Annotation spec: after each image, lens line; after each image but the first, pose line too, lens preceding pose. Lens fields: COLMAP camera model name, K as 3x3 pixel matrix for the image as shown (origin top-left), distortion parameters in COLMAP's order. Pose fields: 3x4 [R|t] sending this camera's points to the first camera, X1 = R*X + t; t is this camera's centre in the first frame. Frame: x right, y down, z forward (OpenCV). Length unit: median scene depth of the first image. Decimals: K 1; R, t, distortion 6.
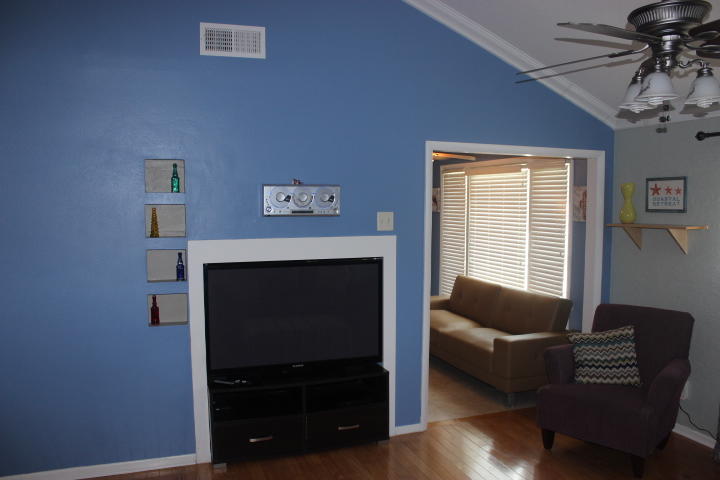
lens RADIAL K [[588.7, 0, 360.0], [0, 588.7, 240.0], [0, 0, 1]] dist [-0.182895, 0.172846]
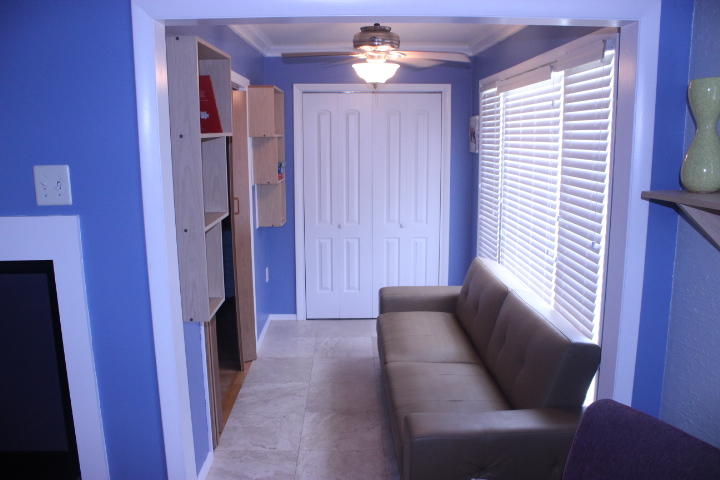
lens RADIAL K [[588.7, 0, 360.0], [0, 588.7, 240.0], [0, 0, 1]] dist [-0.182895, 0.172846]
pose [[0.942981, 0.047489, -0.329440, 0.383925], [-0.011660, 0.993875, 0.109894, -0.036689], [0.332641, -0.099787, 0.937759, 0.586013]]
